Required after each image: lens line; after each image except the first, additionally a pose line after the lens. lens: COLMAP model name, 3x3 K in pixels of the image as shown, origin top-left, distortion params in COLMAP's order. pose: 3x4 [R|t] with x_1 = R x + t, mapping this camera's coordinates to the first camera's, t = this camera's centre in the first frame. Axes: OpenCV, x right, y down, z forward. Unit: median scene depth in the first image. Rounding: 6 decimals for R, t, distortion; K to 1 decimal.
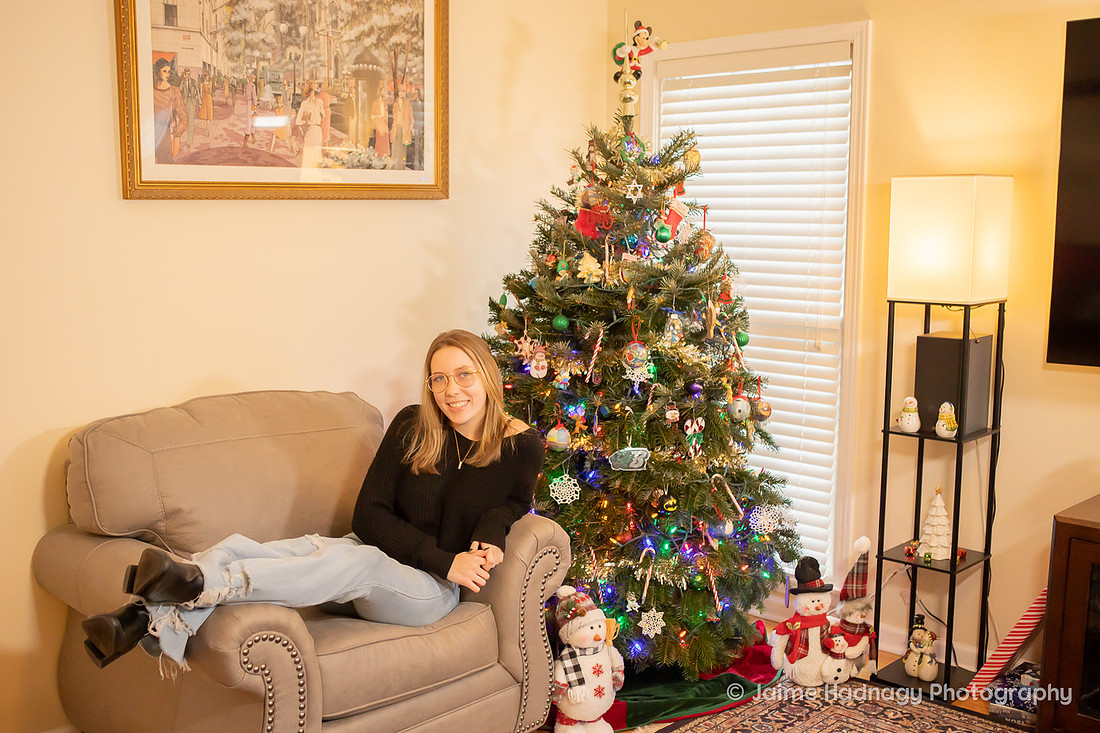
lens RADIAL K [[1110.2, 0, 519.3], [0, 1110.2, 396.0], [0, 0, 1]] dist [-0.054618, 0.000000]
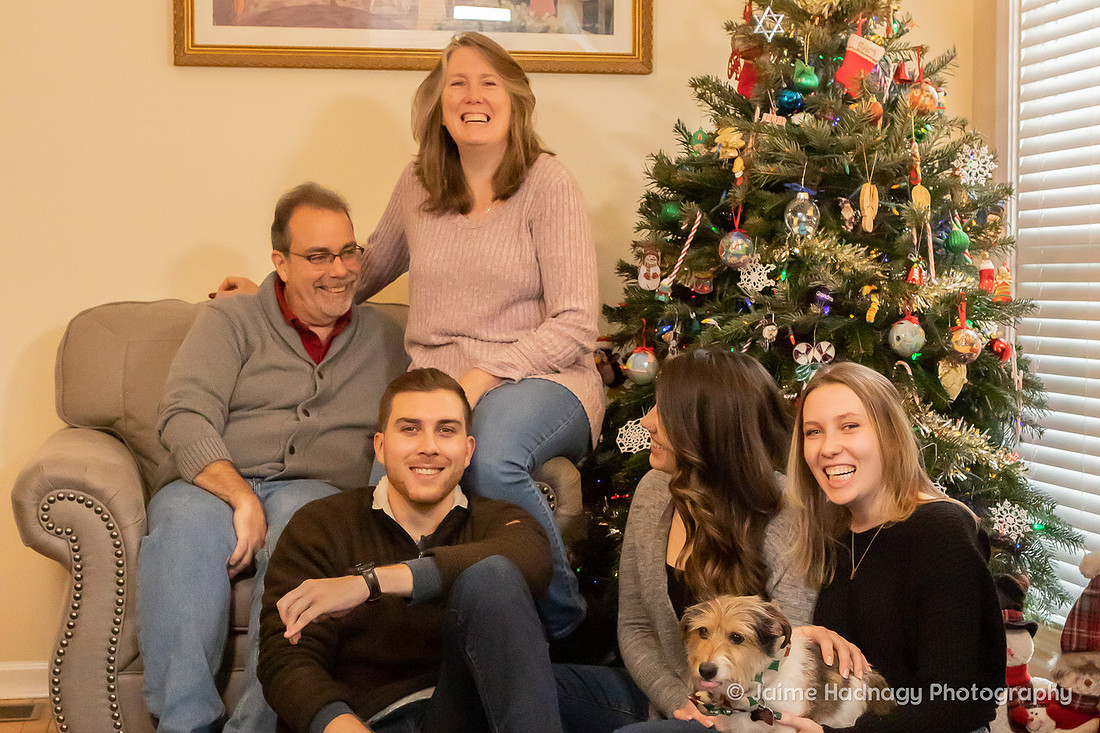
lens RADIAL K [[1849.3, 0, 566.6], [0, 1849.3, 410.6], [0, 0, 1]] dist [-0.035800, 0.000000]
pose [[0.830440, 0.034531, -0.556037, 0.653741], [-0.090567, 0.993168, -0.073583, 0.156887], [0.549698, 0.111464, 0.827894, -0.016234]]
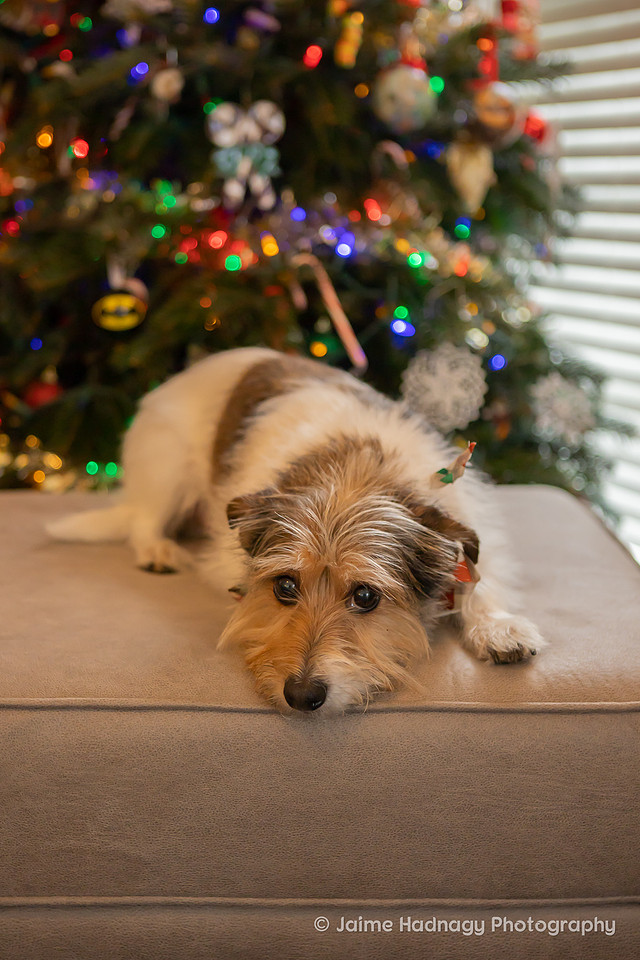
lens RADIAL K [[1303.7, 0, 313.9], [0, 1303.7, 487.5], [0, 0, 1]] dist [0.070087, 0.000000]
pose [[0.937945, 0.074331, -0.338725, 0.338792], [-0.056890, 0.996506, 0.061146, 0.121463], [0.342086, -0.038082, 0.938897, 0.568919]]
